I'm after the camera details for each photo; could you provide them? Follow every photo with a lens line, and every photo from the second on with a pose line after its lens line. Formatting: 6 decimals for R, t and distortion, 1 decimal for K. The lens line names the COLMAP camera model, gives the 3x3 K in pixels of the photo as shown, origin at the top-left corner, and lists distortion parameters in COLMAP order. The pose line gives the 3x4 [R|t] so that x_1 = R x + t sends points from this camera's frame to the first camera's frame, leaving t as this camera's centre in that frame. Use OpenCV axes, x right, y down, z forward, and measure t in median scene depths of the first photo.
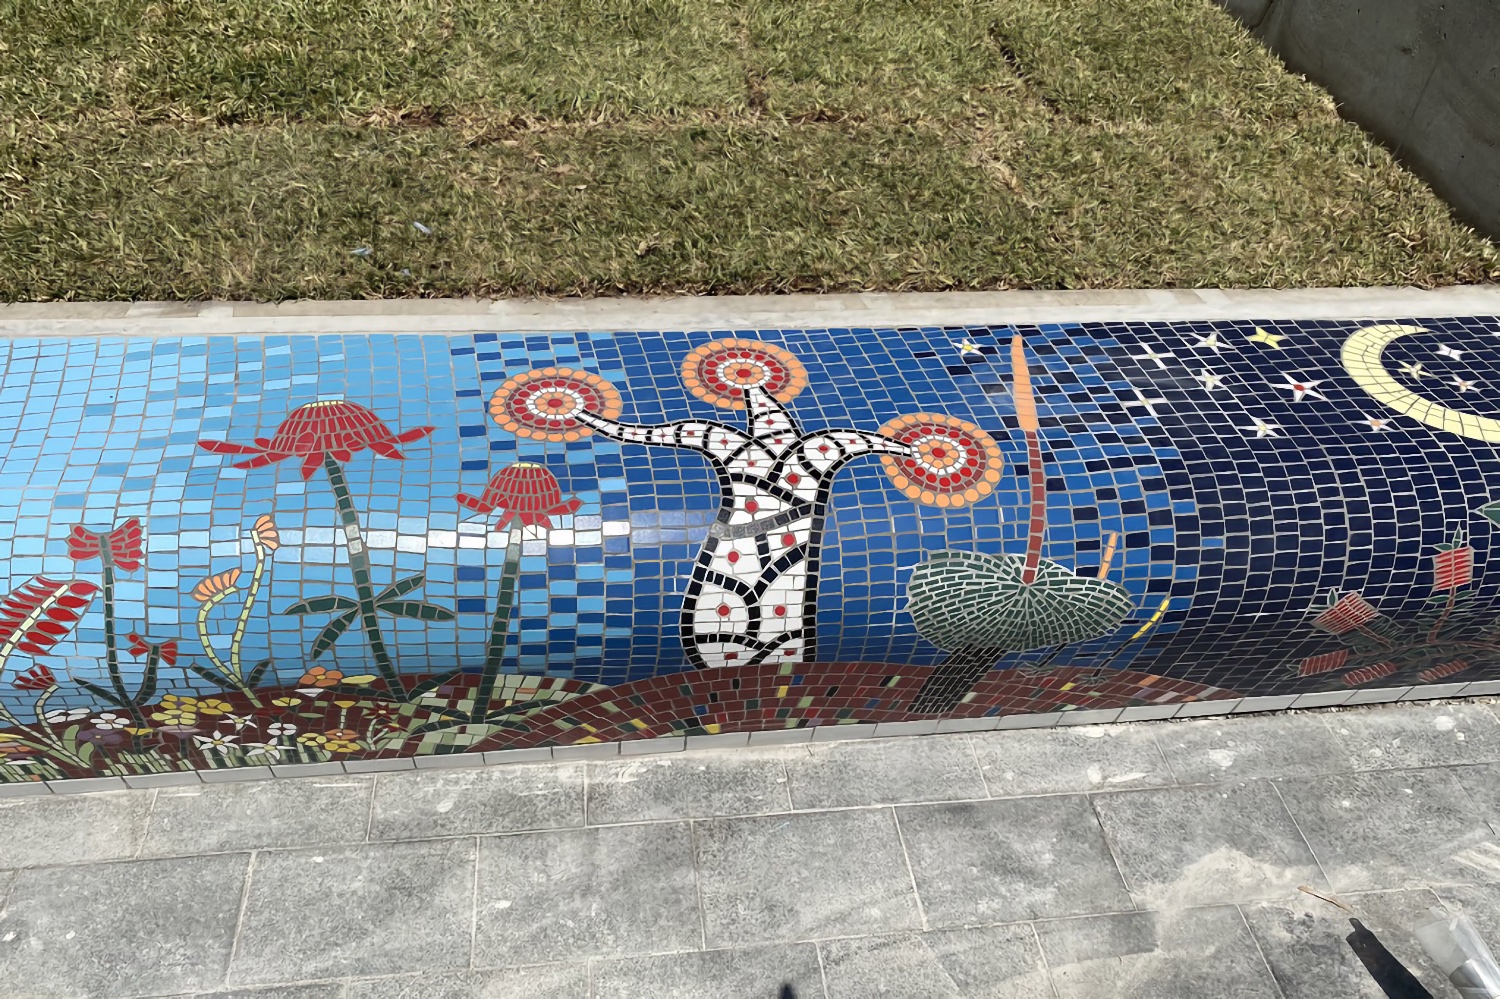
lens RADIAL K [[1150.0, 0, 751.2], [0, 1150.0, 525.0], [0, 0, 1]] dist [0.028519, -0.036003]
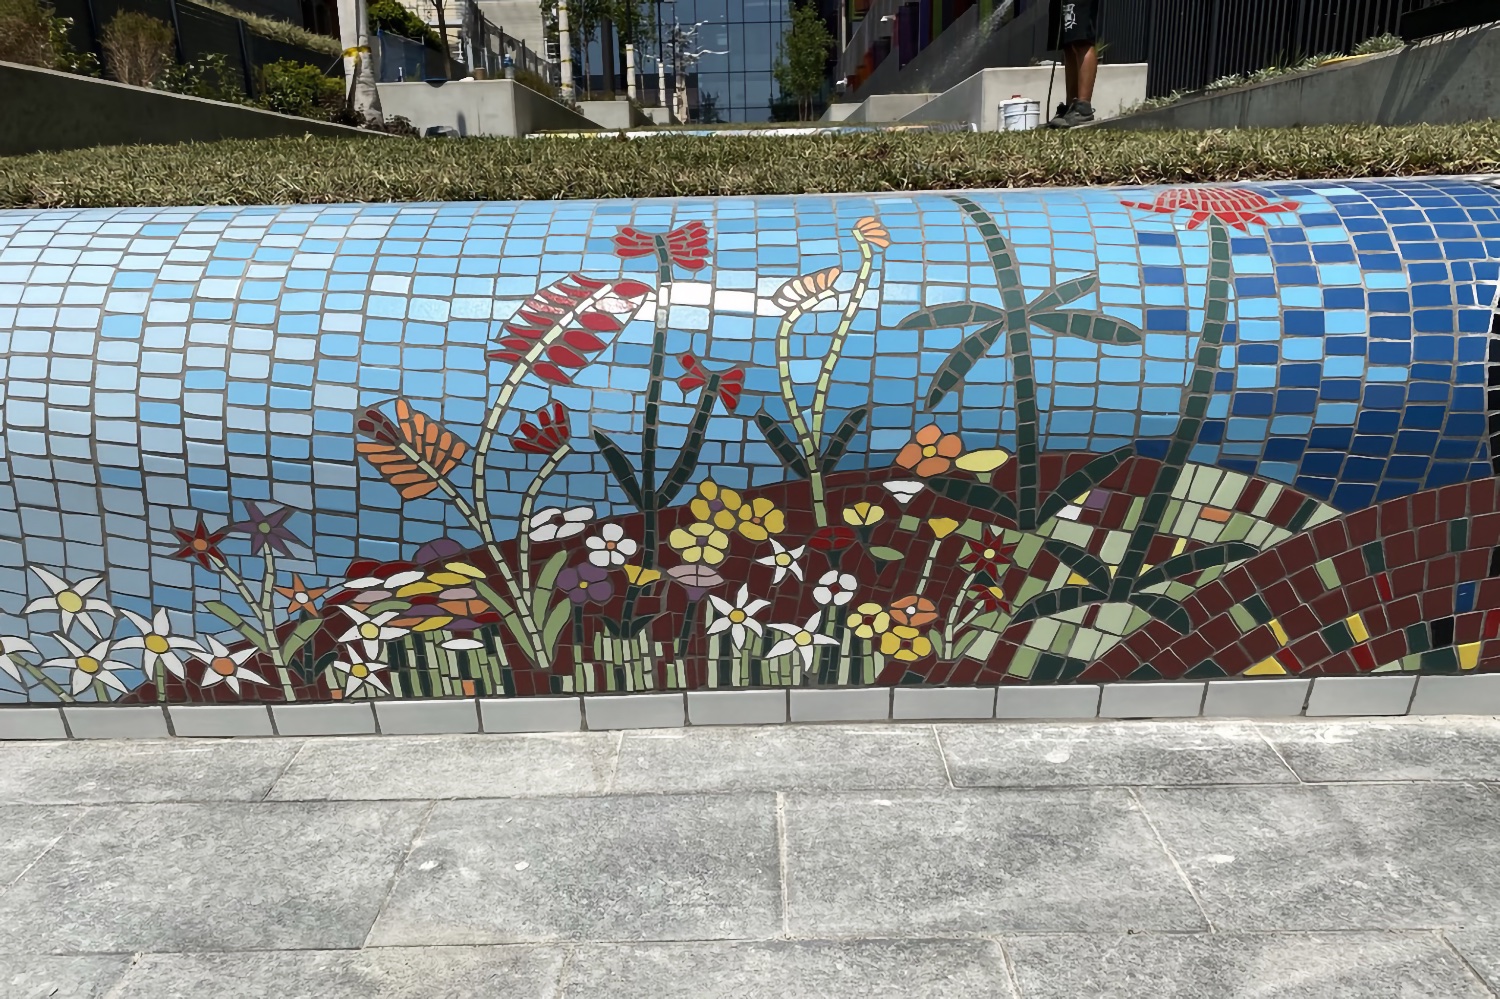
lens RADIAL K [[1150.0, 0, 751.2], [0, 1150.0, 525.0], [0, 0, 1]] dist [0.028519, -0.036003]
pose [[0.987360, -0.042962, -0.152558, -0.377431], [-0.025284, 0.907536, -0.419213, 0.456610], [0.156462, 0.417771, 0.894979, 0.406539]]
